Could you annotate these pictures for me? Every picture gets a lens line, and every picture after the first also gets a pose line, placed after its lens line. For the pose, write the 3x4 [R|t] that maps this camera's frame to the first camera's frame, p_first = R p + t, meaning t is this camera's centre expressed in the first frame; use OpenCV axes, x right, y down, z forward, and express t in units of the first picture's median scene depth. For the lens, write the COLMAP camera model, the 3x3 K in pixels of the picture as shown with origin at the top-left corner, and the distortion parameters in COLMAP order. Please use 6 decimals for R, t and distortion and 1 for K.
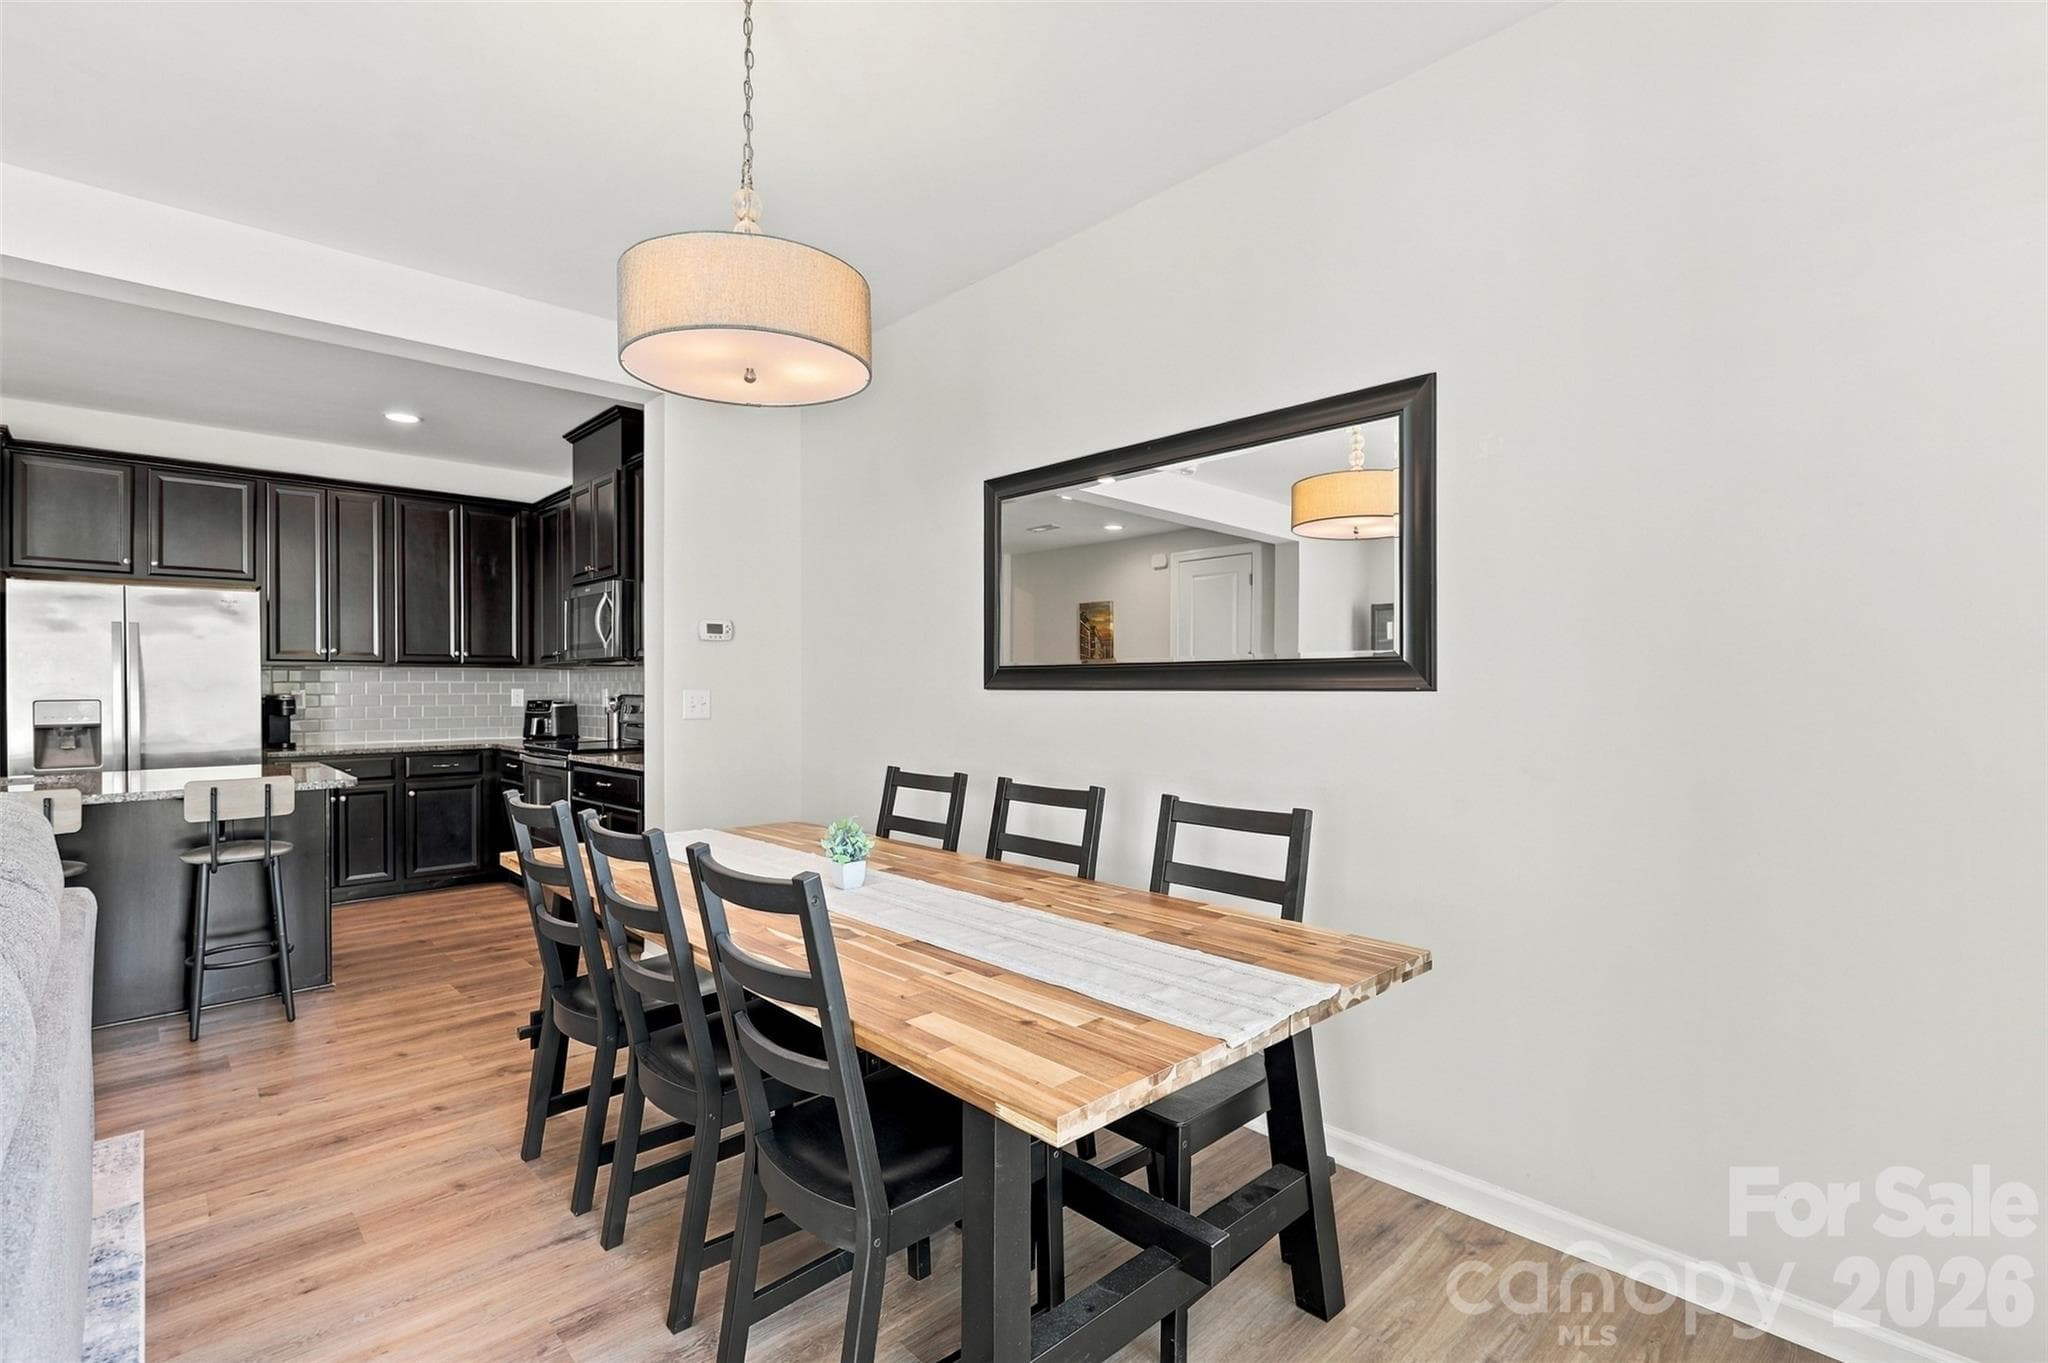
lens RADIAL K [[938.4, 0, 1039.8], [0, 938.4, 677.8], [0, 0, 1]] dist [-0.002088, 0.000632]
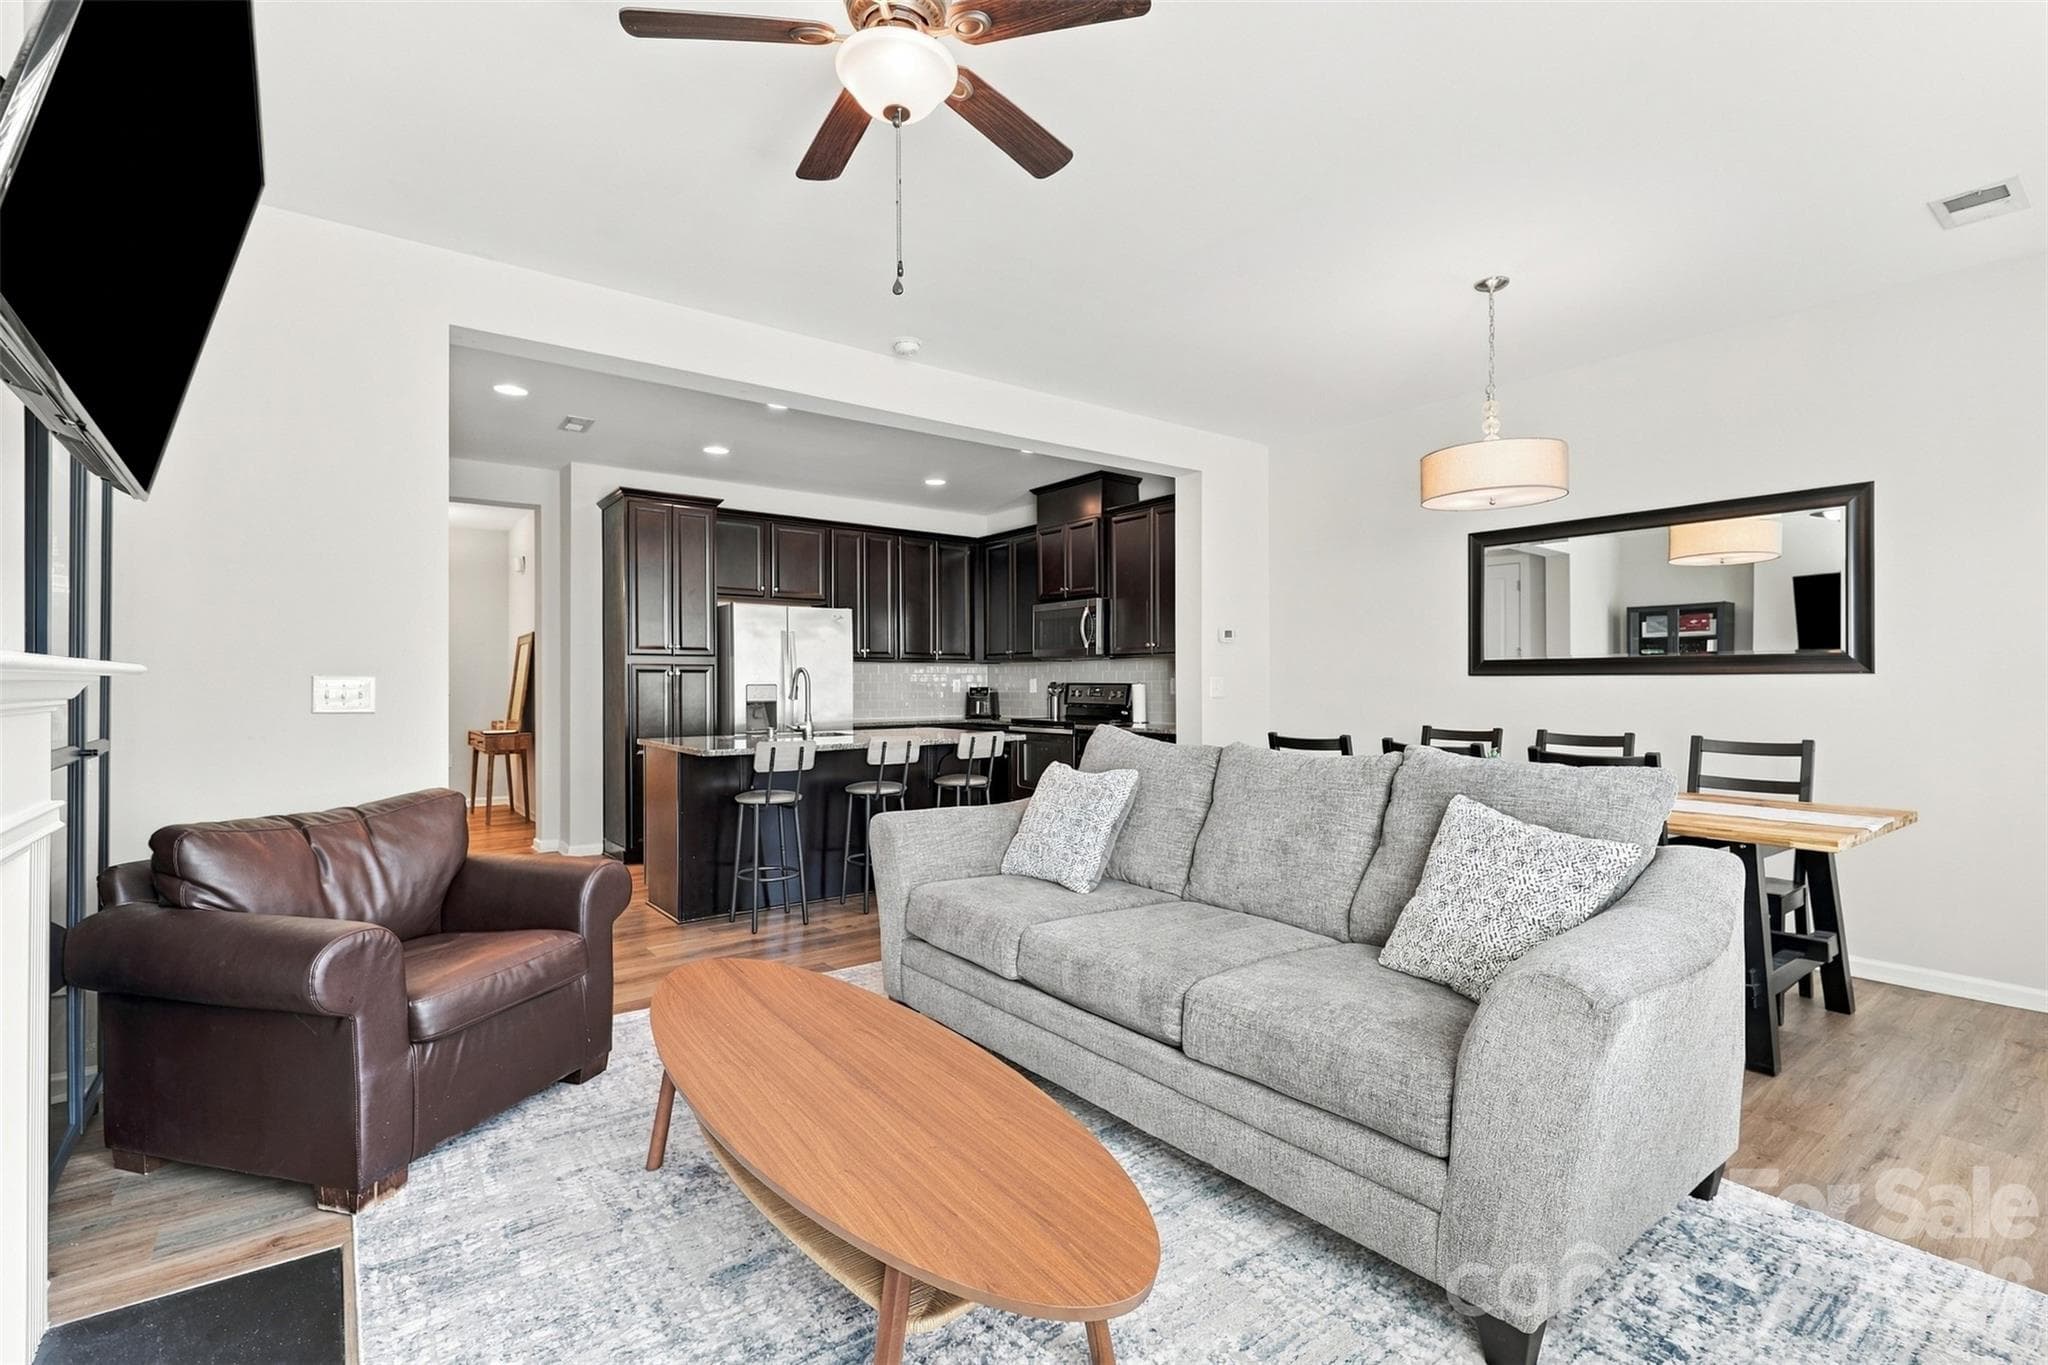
lens RADIAL K [[938.4, 0, 1012.4], [0, 938.4, 681.4], [0, 0, 1]] dist [-0.002088, 0.000632]
pose [[0.993833, 0.000591, -0.110887, -0.608545], [0.000430, 0.999958, 0.009179, 0.007639], [0.110888, -0.009170, 0.993791, -0.546216]]
